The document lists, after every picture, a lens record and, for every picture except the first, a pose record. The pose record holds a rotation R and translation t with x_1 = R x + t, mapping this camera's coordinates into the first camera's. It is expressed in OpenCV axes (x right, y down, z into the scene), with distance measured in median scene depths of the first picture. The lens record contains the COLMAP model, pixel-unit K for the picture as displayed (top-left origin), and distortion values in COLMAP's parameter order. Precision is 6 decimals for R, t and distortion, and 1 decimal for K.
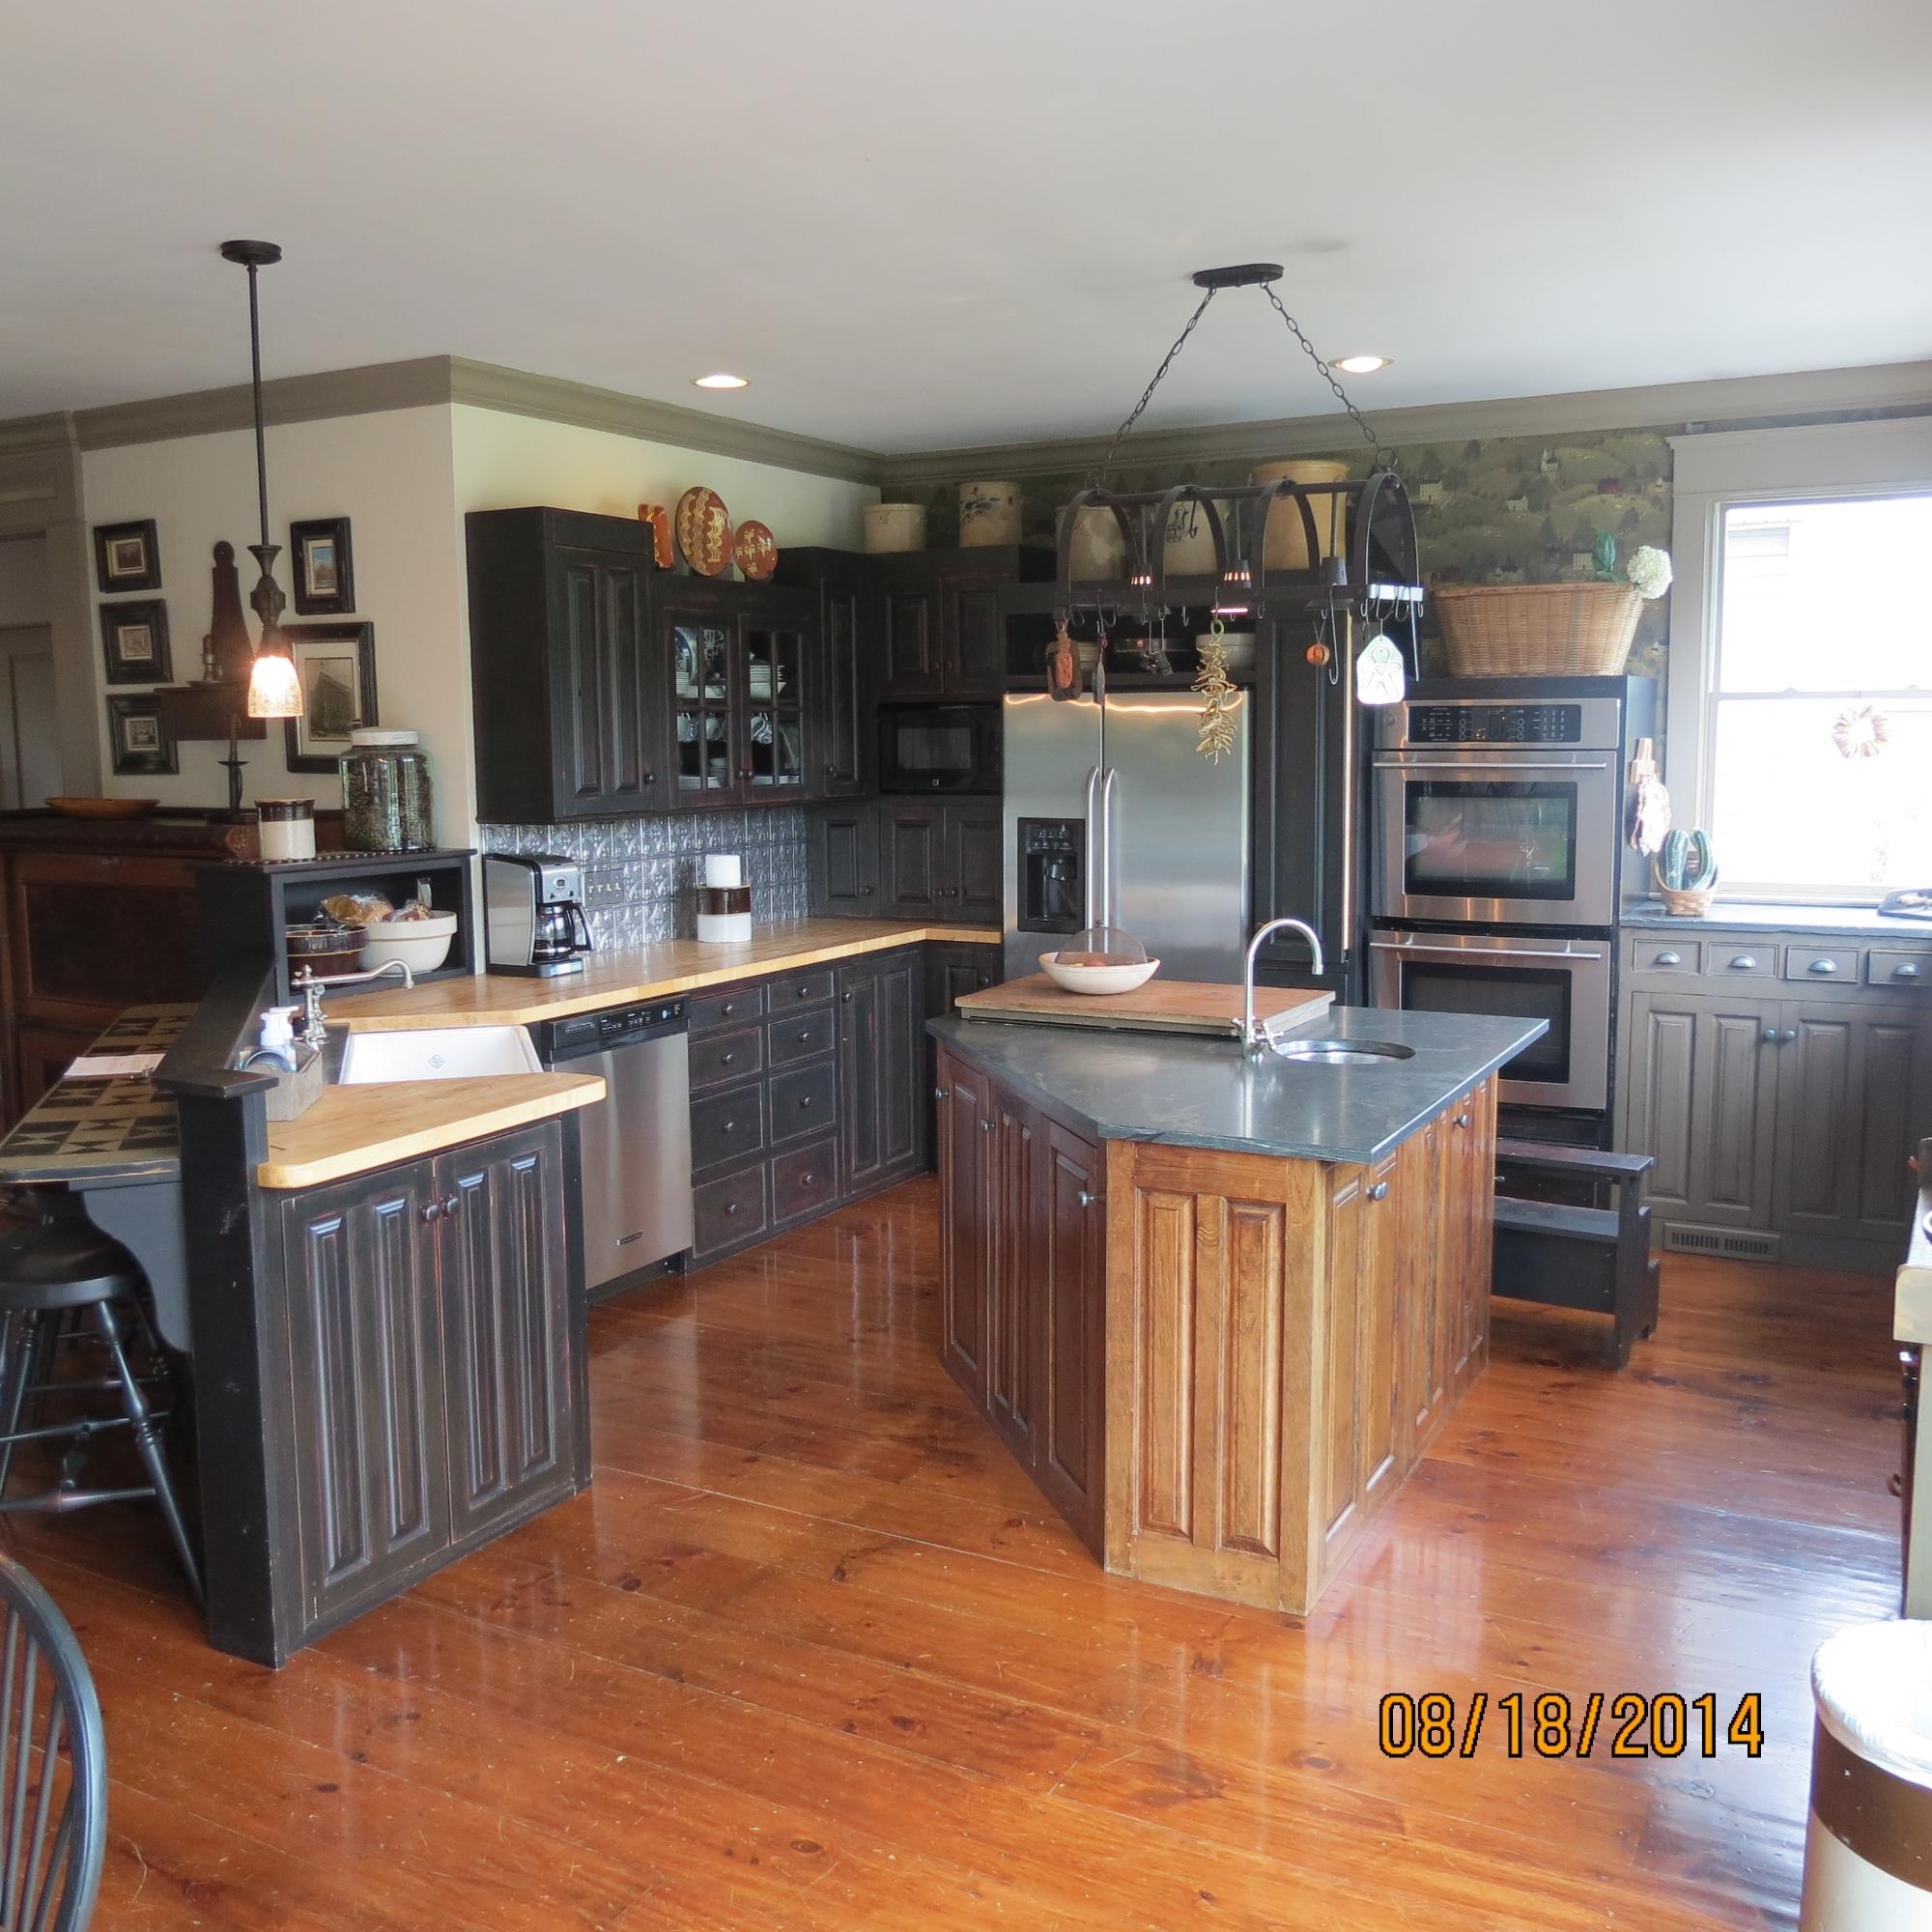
lens RADIAL K [[1818.9, 0, 958.9], [0, 1818.9, 960.7], [0, 0, 1]] dist [-0.022256, 0.000000]
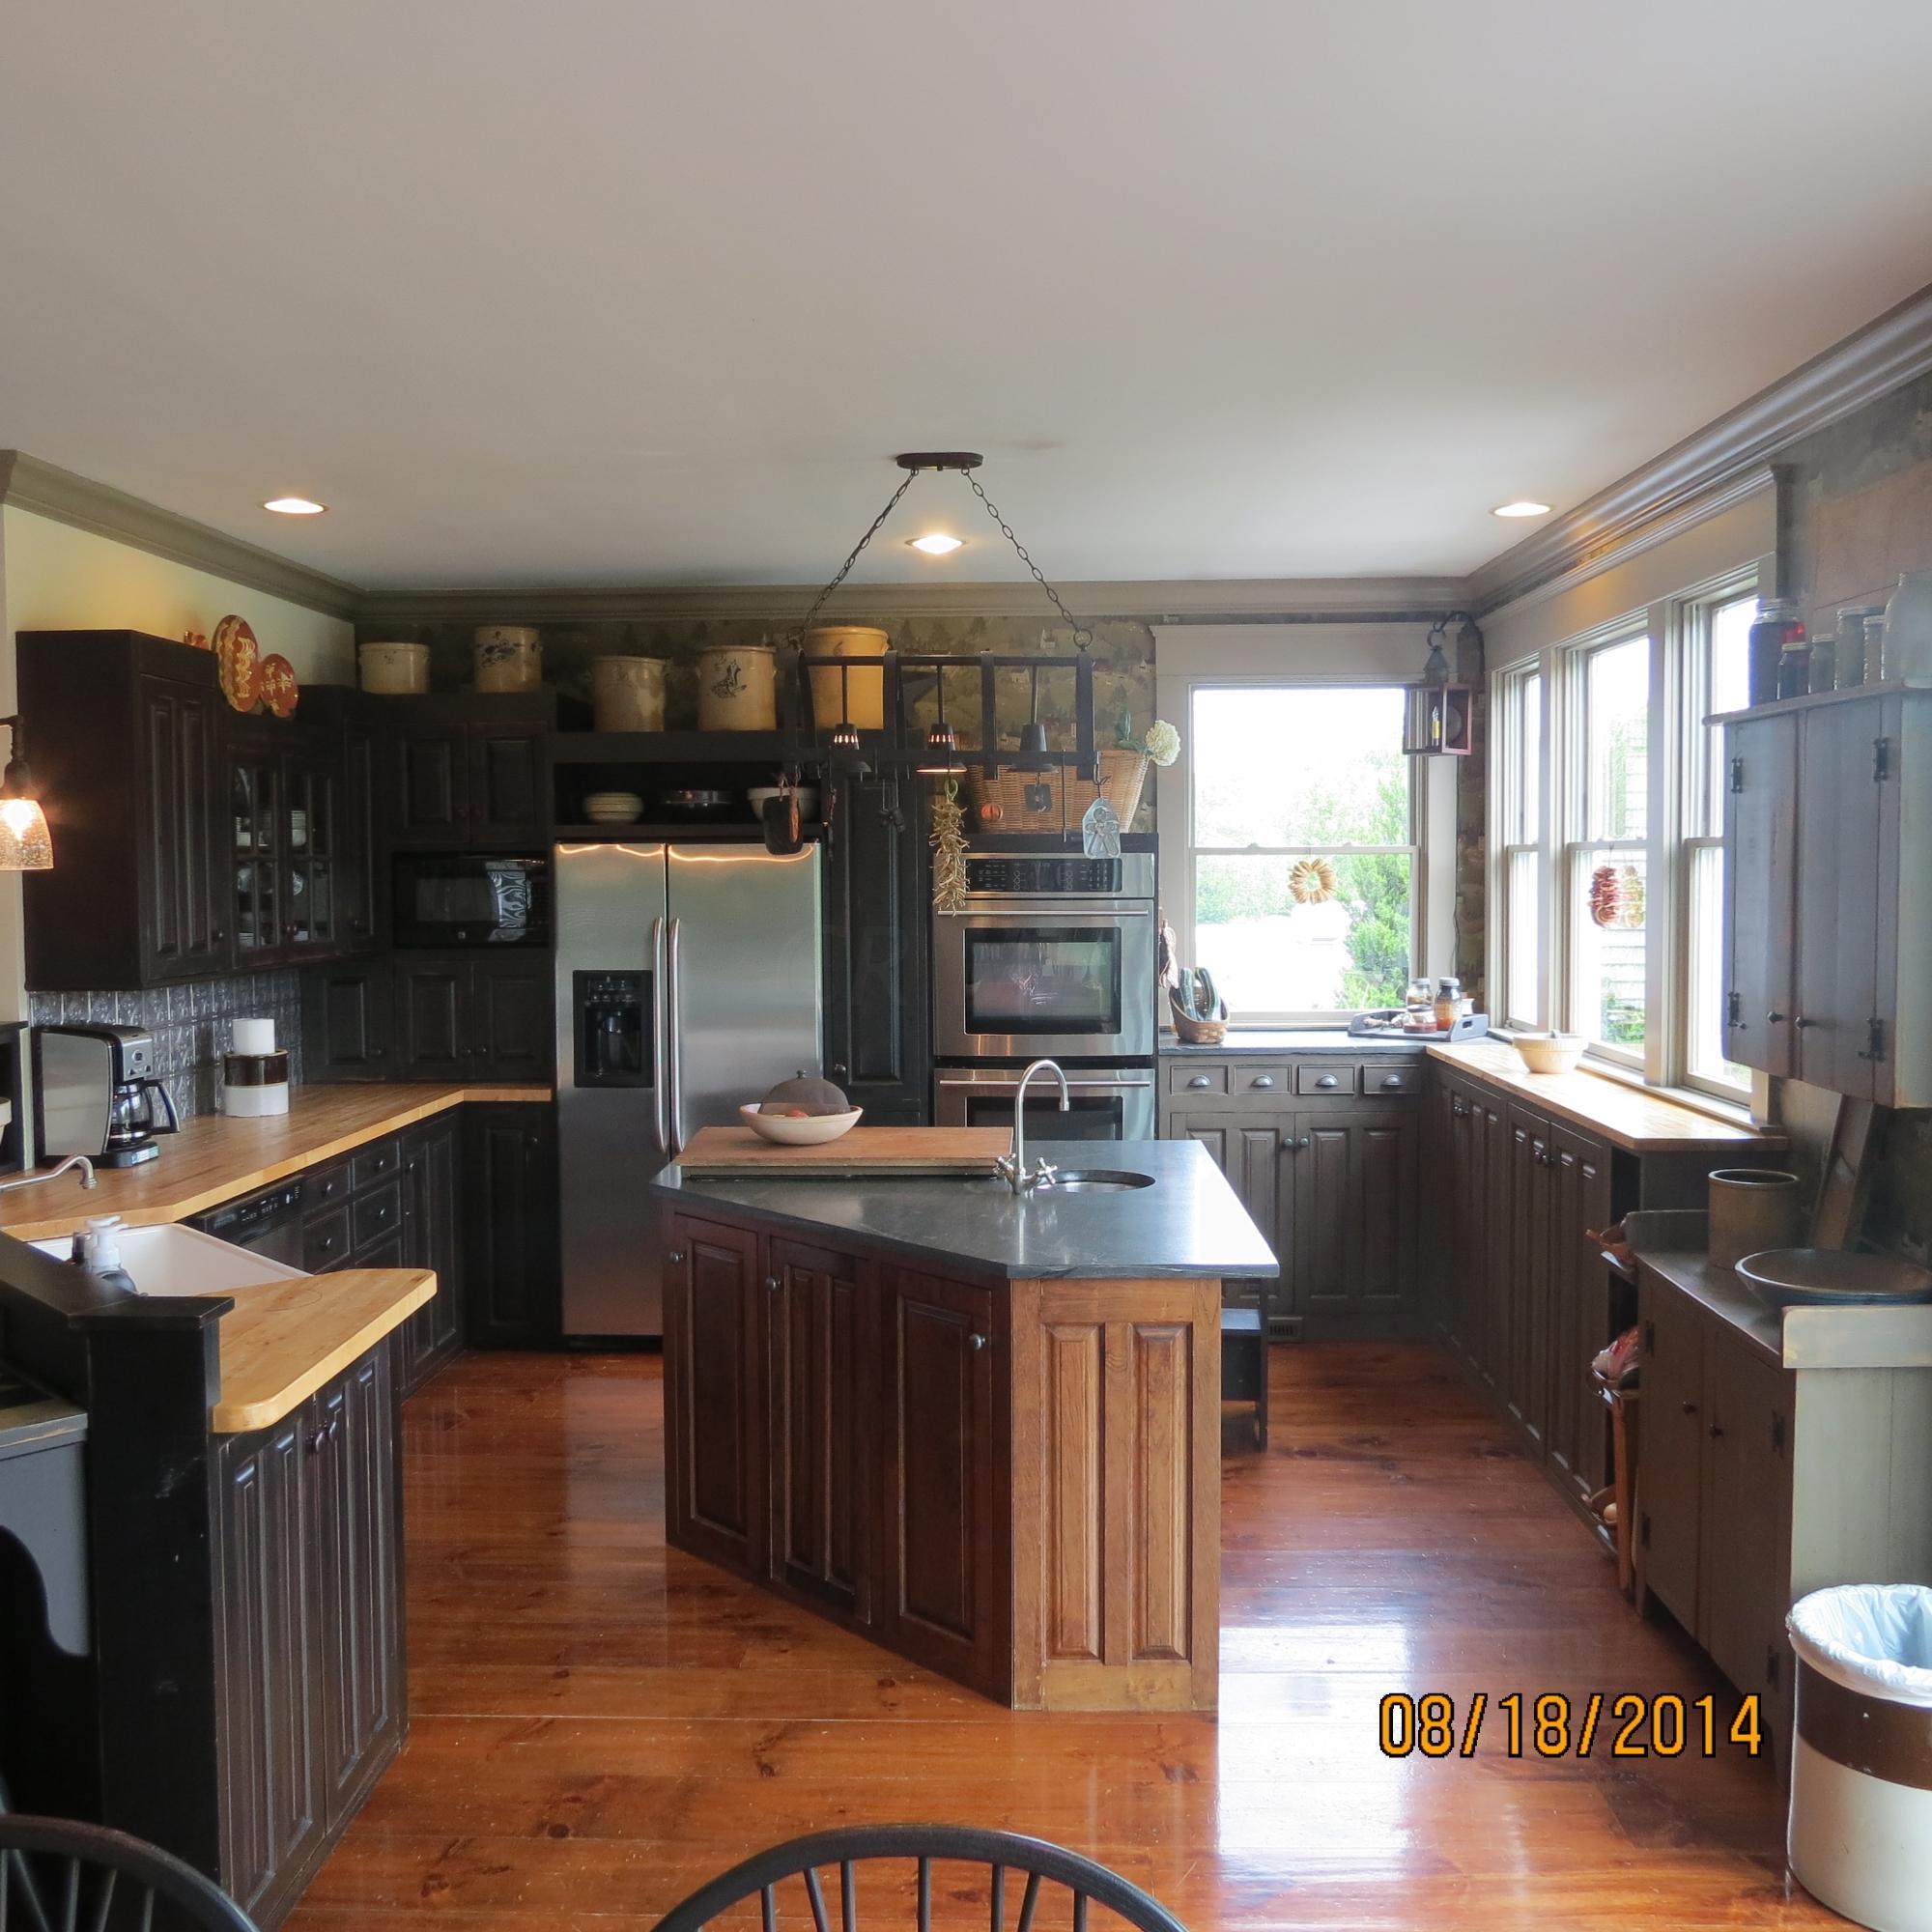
lens RADIAL K [[1818.9, 0, 957.9], [0, 1818.9, 968.3], [0, 0, 1]] dist [-0.022256, 0.000000]
pose [[0.893802, -0.021465, 0.447949, -0.250239], [0.054778, 0.996600, -0.061544, -0.010096], [-0.445105, 0.079546, 0.891939, 0.049209]]
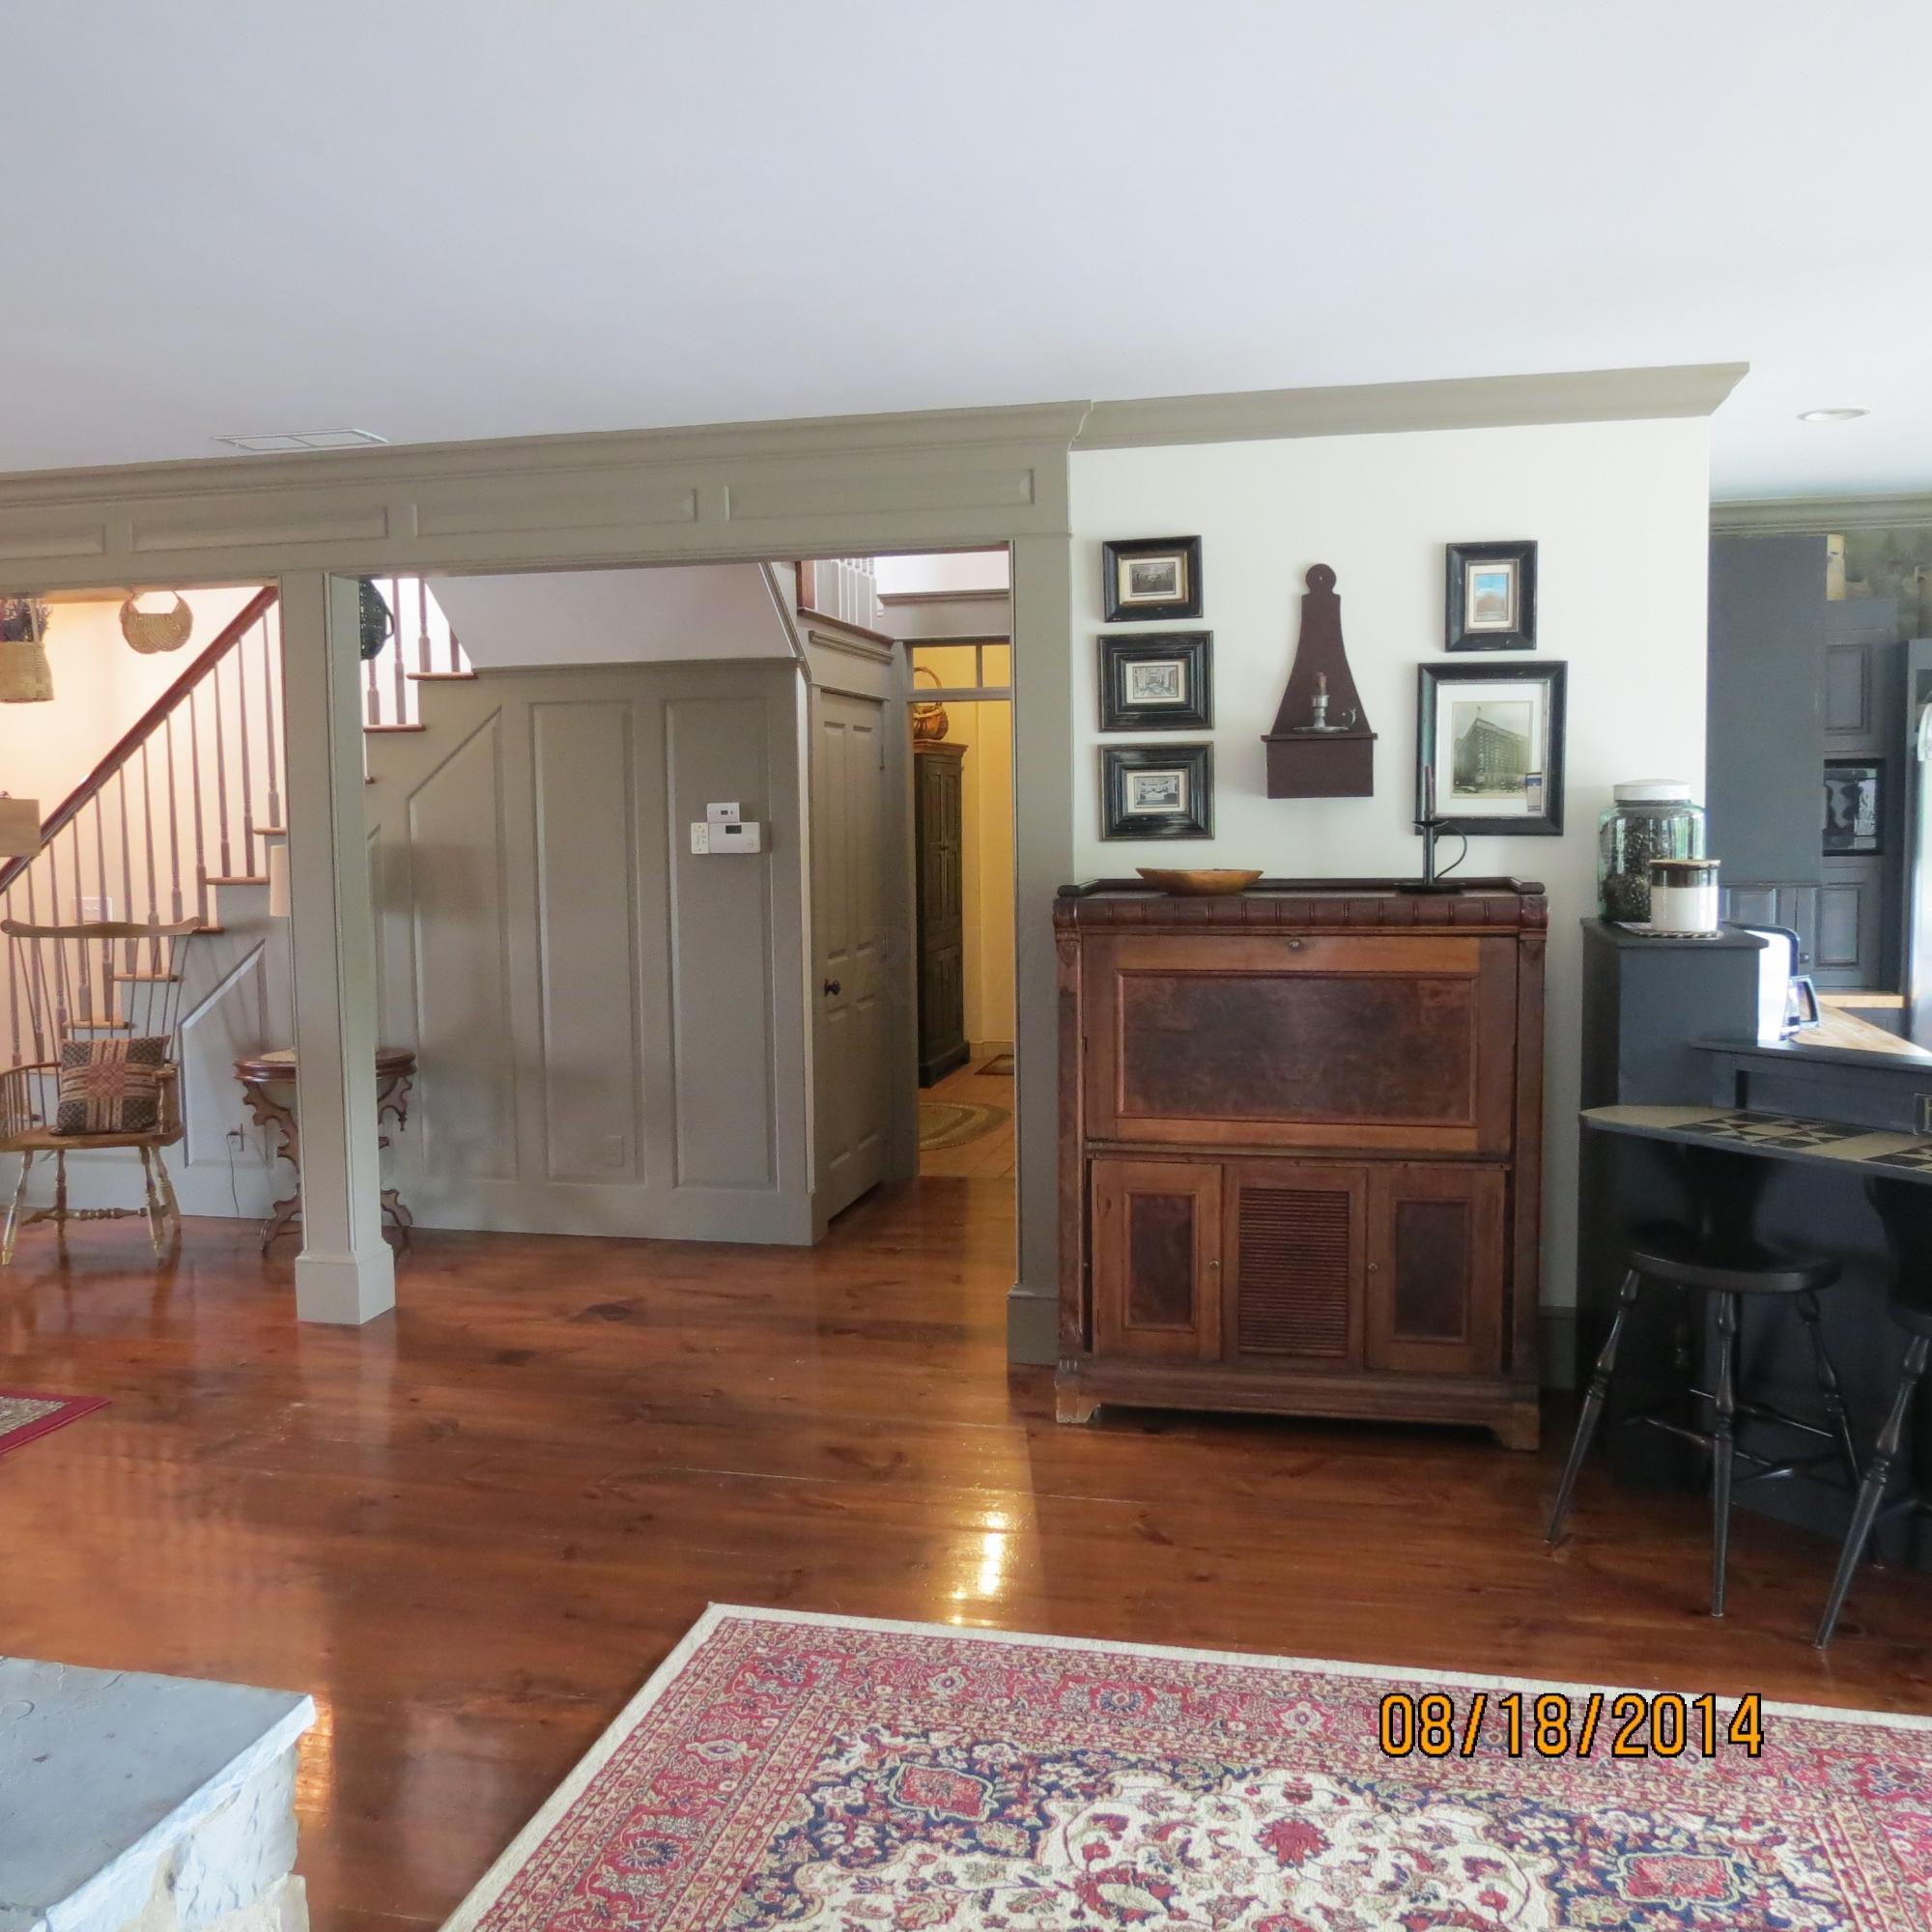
lens RADIAL K [[1818.9, 0, 967.3], [0, 1818.9, 969.8], [0, 0, 1]] dist [-0.022256, 0.000000]
pose [[0.963124, -0.030026, 0.267378, -0.821995], [0.040387, 0.998628, -0.033334, -0.020857], [-0.266010, 0.042903, 0.963015, 0.240657]]
